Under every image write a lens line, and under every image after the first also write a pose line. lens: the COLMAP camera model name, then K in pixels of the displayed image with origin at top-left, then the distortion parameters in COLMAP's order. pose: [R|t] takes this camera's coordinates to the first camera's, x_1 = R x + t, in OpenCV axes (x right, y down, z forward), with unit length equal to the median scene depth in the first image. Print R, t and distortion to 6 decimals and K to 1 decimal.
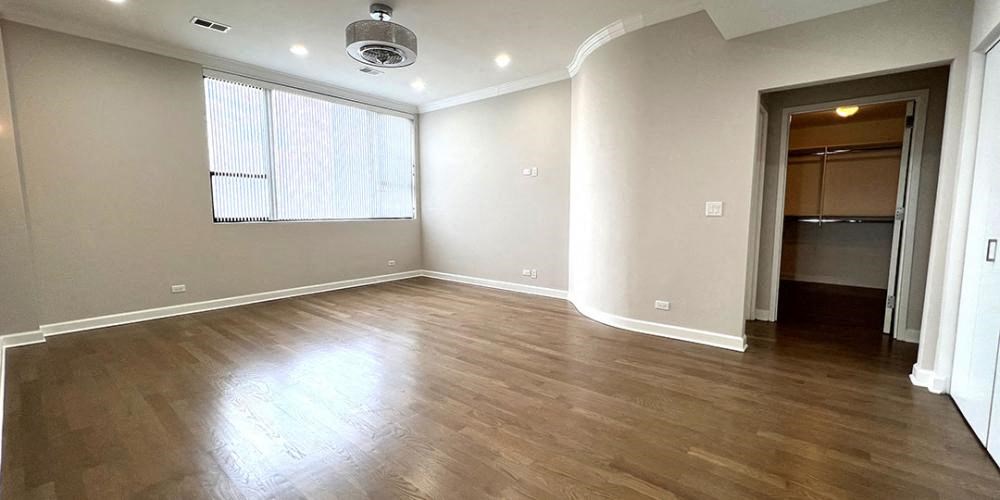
lens RADIAL K [[398.0, 0, 500.0], [0, 398.0, 250.0], [0, 0, 1]] dist [-0.000873, 0.000096]
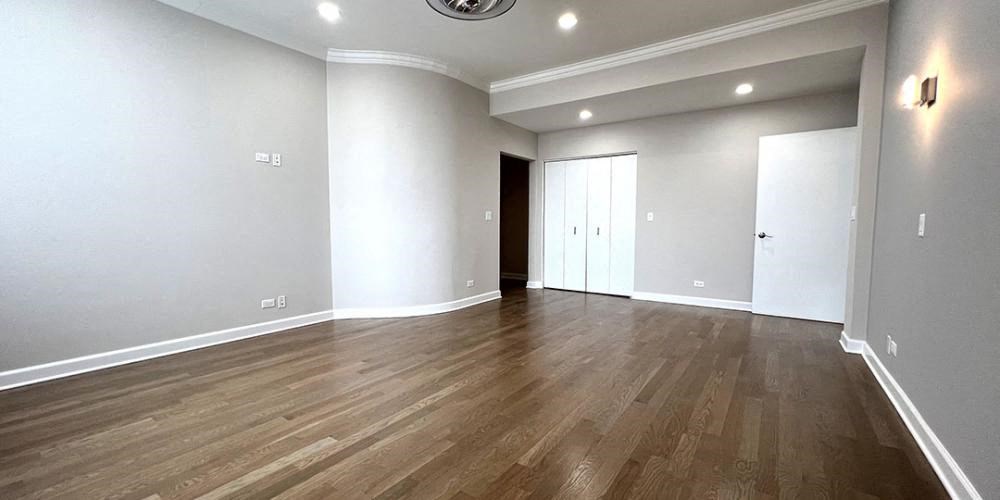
lens RADIAL K [[398.0, 0, 500.0], [0, 398.0, 250.0], [0, 0, 1]] dist [-0.000873, 0.000096]
pose [[-0.082180, -0.061239, 0.994734, -0.905176], [0.097798, 0.992798, 0.069199, -0.060999], [-0.991807, 0.102970, -0.075599, 0.901559]]
